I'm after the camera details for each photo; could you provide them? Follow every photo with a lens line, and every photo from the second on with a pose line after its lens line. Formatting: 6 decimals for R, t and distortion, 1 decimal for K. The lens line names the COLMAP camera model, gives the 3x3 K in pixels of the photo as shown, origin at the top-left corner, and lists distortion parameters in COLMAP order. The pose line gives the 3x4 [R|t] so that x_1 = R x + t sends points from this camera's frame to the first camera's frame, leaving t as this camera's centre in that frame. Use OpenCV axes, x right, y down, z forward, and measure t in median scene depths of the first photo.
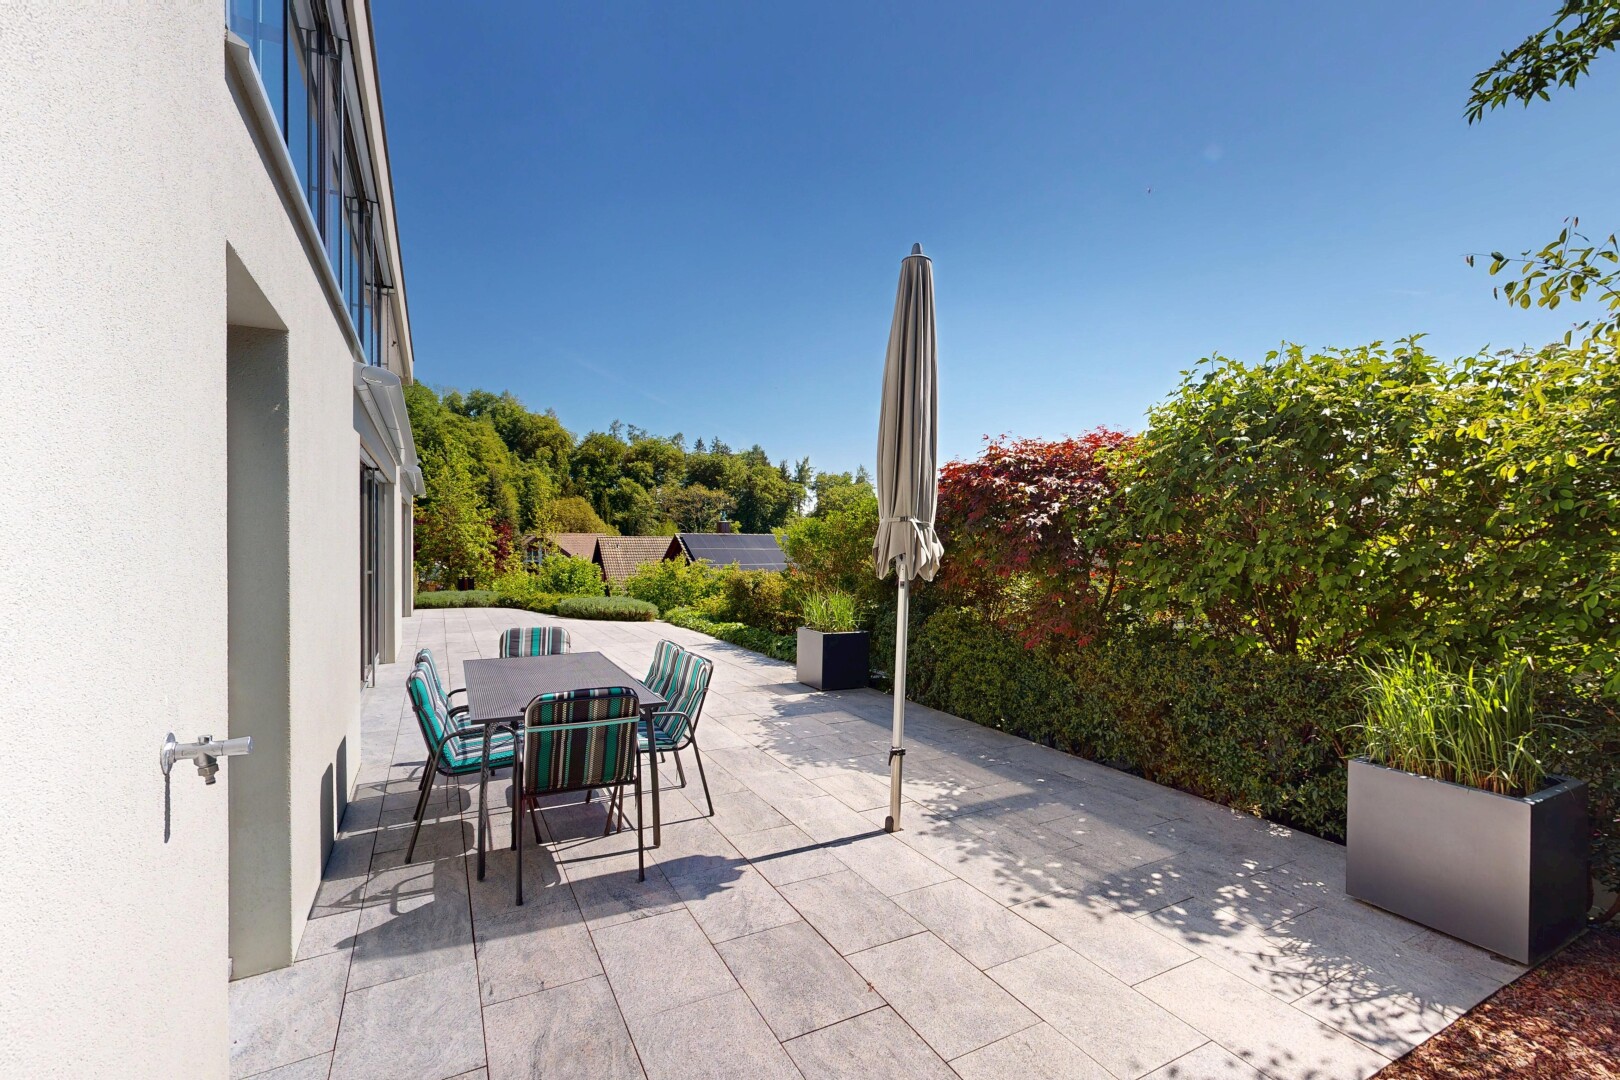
lens RADIAL K [[707.3, 0, 814.2], [0, 707.3, 545.8], [0, 0, 1]] dist [0.001734, 0.000261]
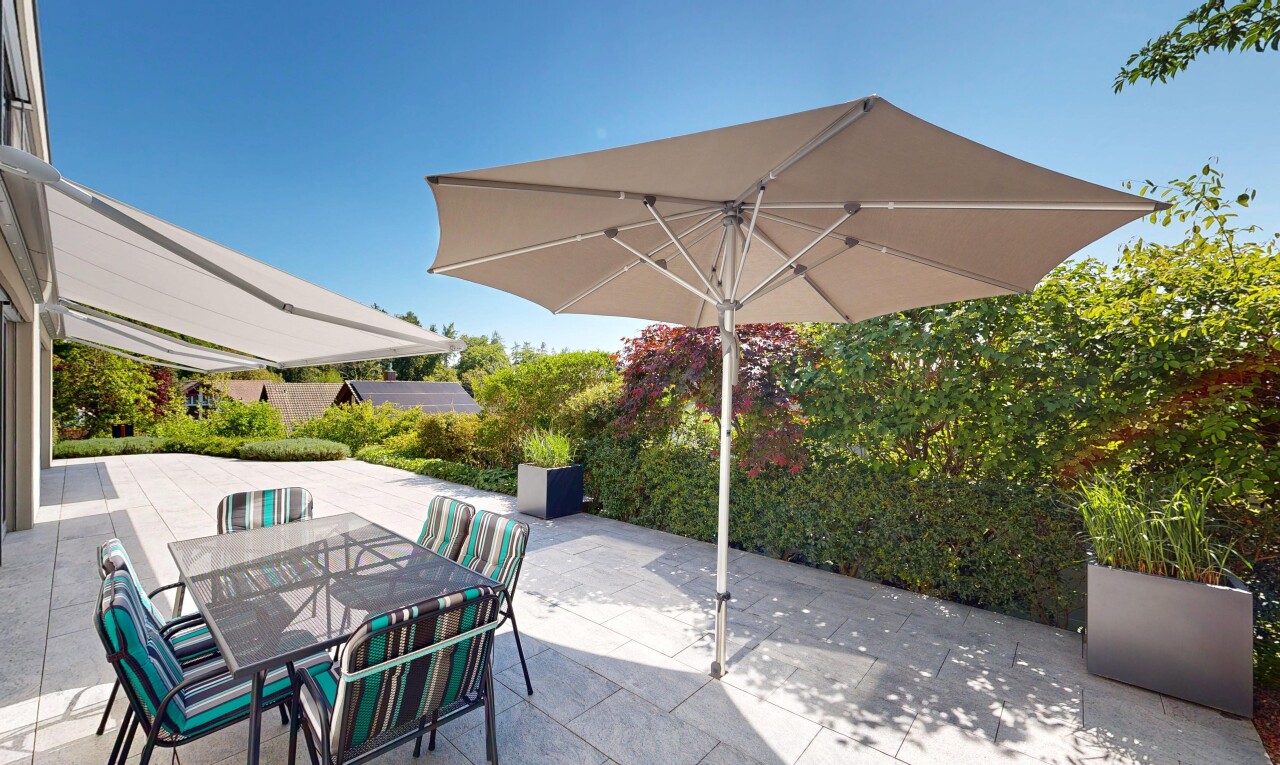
lens RADIAL K [[497.2, 0, 646.2], [0, 497.2, 385.1], [0, 0, 1]] dist [0.000040, 0.000389]
pose [[0.933709, 0.001323, 0.358031, -0.122511], [0.002136, 0.999955, -0.009264, -0.004913], [-0.358027, 0.009415, 0.933664, 0.181961]]
